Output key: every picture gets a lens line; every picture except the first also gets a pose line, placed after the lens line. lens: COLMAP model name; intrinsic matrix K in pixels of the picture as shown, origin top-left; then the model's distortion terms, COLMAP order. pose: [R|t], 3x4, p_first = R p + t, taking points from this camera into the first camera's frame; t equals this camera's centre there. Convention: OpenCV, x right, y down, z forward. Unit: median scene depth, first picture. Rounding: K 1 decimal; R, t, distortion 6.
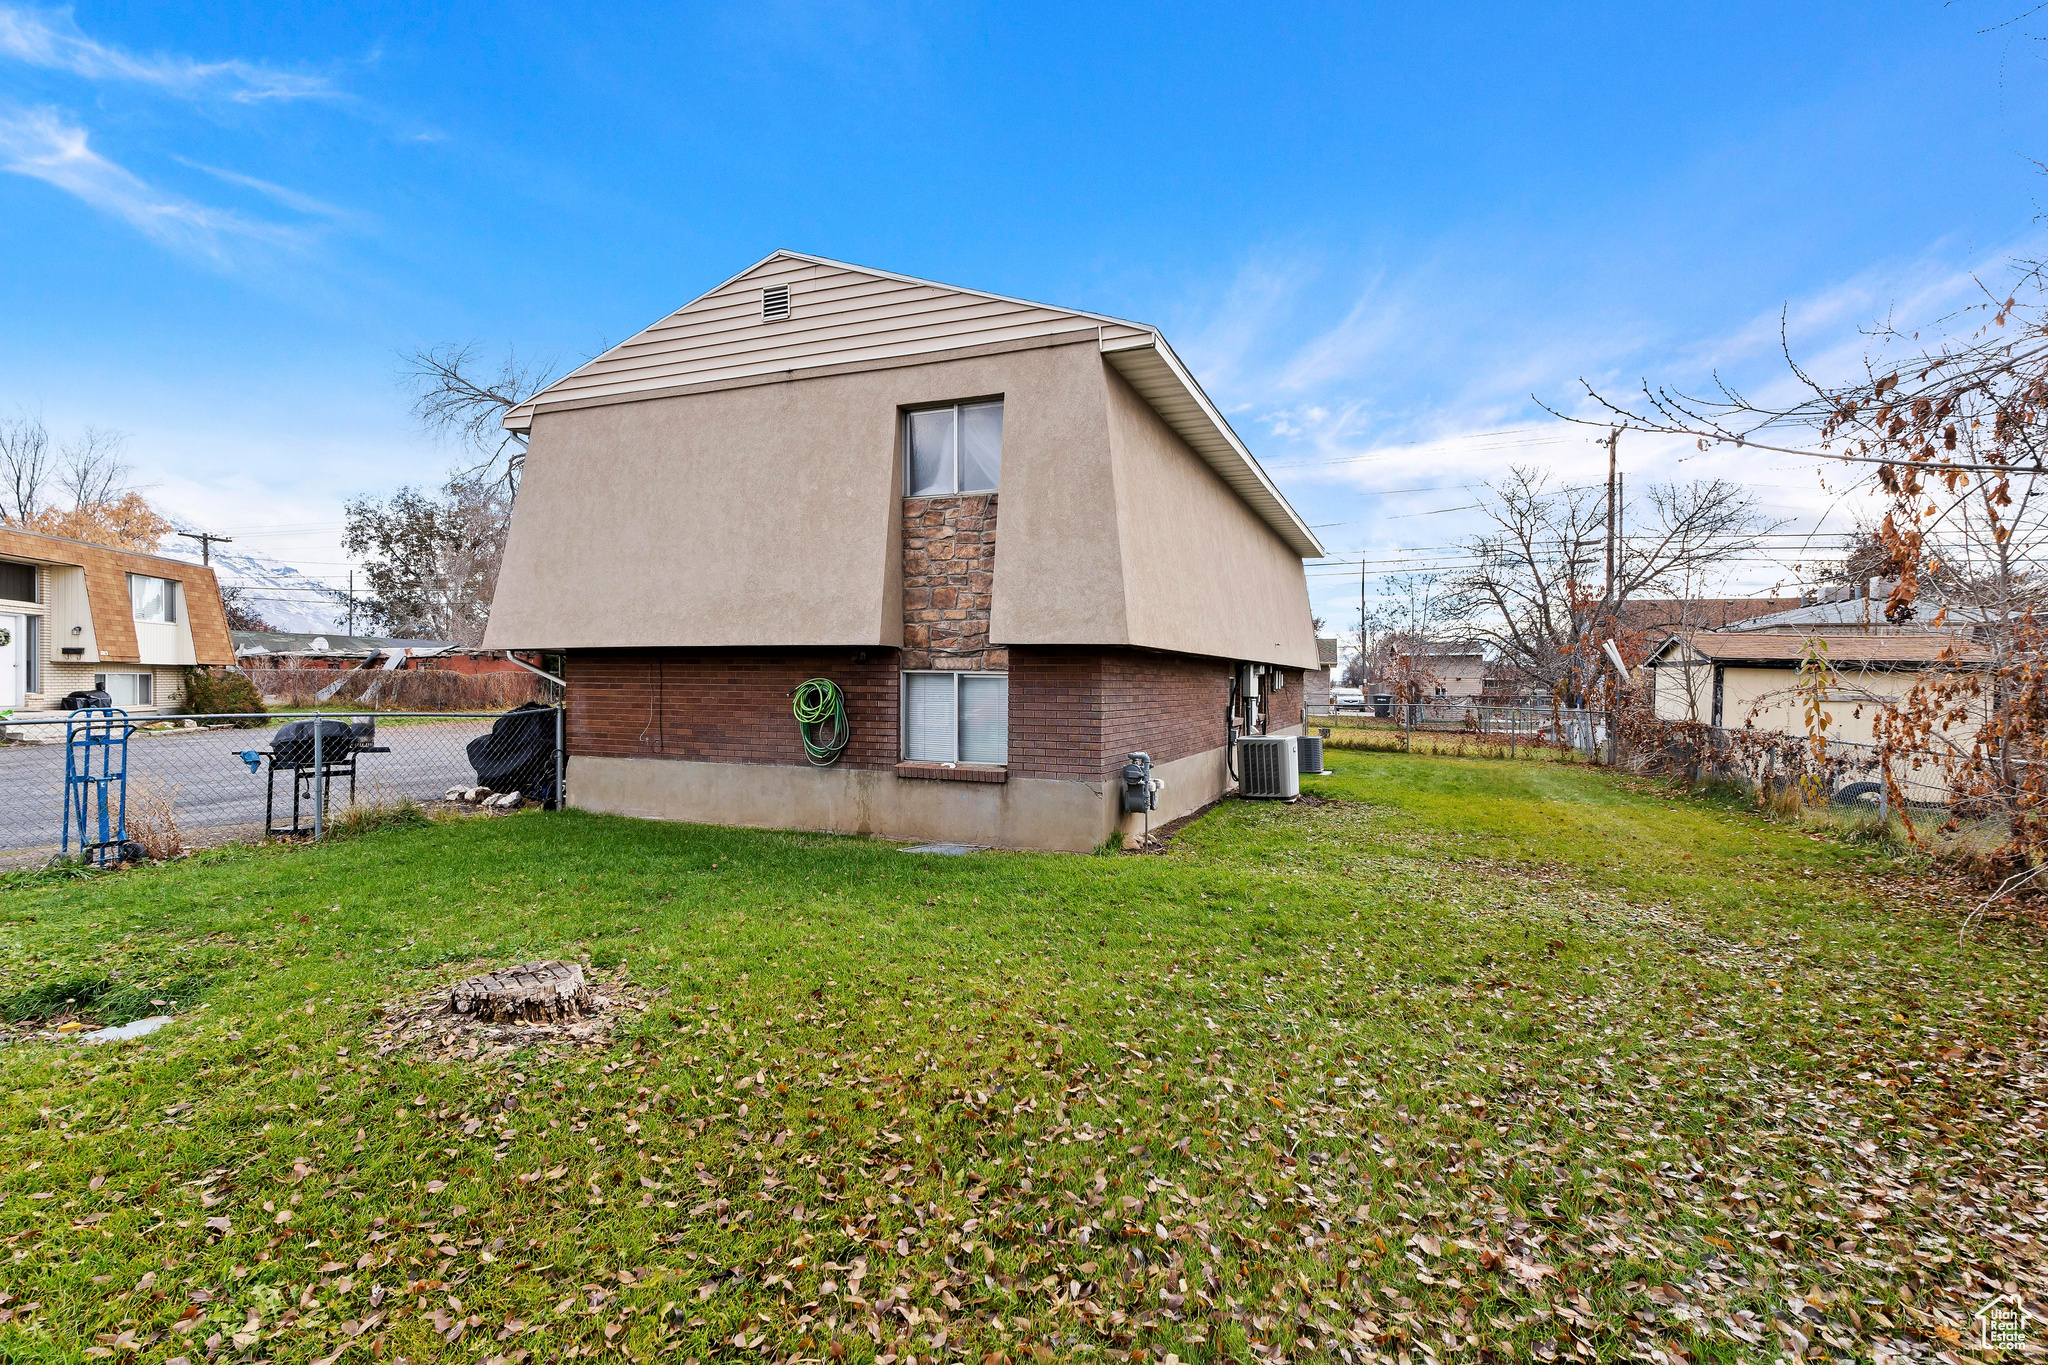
lens RADIAL K [[994.5, 0, 1024.3], [0, 994.5, 680.9], [0, 0, 1]] dist [0.006619, -0.002257]
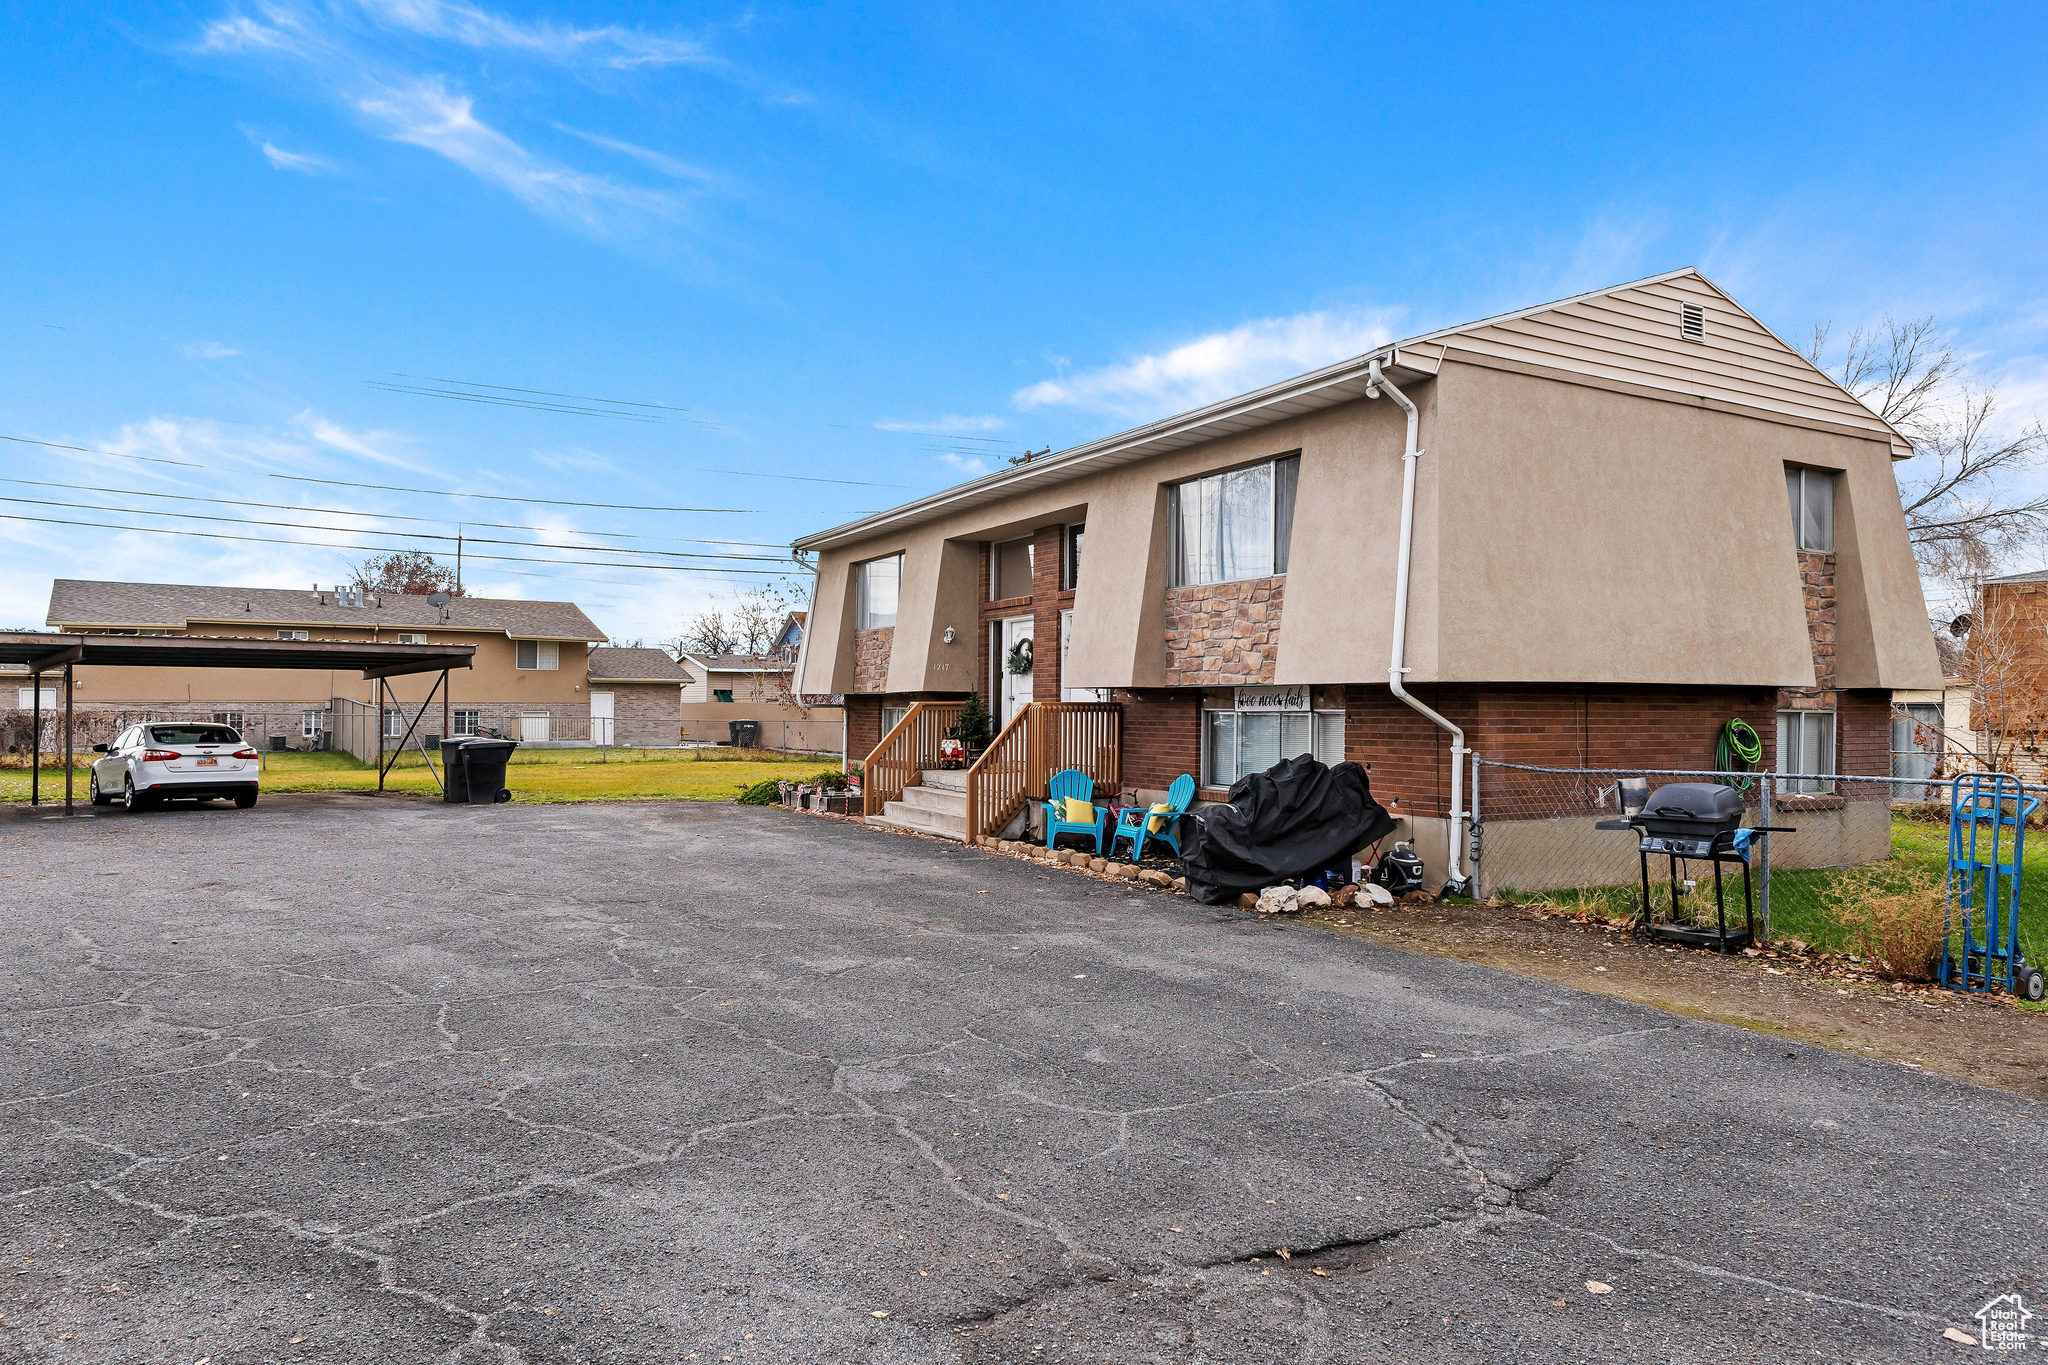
lens RADIAL K [[1269.3, 0, 1019.1], [0, 1269.3, 691.5], [0, 0, 1]] dist [-0.001965, -0.001614]
pose [[0.617842, 0.000571, 0.786302, -1.583099], [-0.002539, 0.999996, 0.001269, -0.027517], [-0.786298, -0.002781, 0.617841, 0.751665]]
